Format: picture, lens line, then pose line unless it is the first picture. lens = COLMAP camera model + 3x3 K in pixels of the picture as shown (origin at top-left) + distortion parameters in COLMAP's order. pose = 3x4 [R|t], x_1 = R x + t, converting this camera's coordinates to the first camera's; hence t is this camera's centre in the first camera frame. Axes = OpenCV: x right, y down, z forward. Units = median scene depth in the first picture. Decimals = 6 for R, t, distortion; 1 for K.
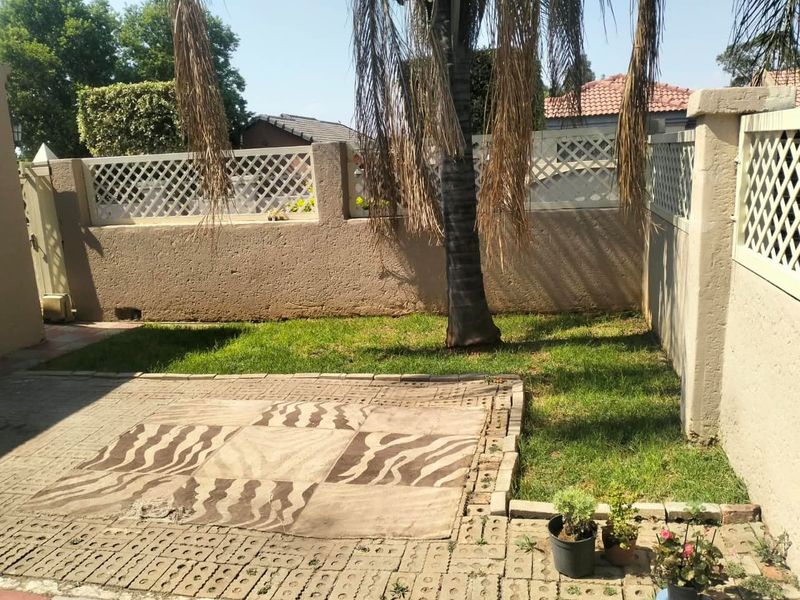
lens RADIAL K [[631.1, 0, 400.0], [0, 631.1, 300.0], [0, 0, 1]] dist [0.084798, -0.150971]
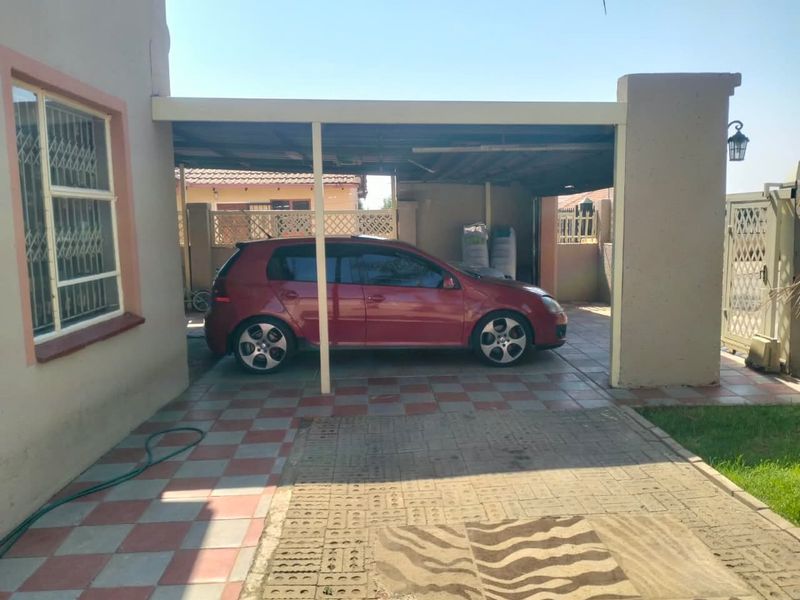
lens RADIAL K [[631.1, 0, 400.0], [0, 631.1, 300.0], [0, 0, 1]] dist [0.084798, -0.150971]
pose [[0.288538, 0.169845, -0.942284, 0.228355], [-0.199704, 0.973171, 0.114261, -0.112345], [0.936410, 0.155209, 0.314716, 0.528875]]
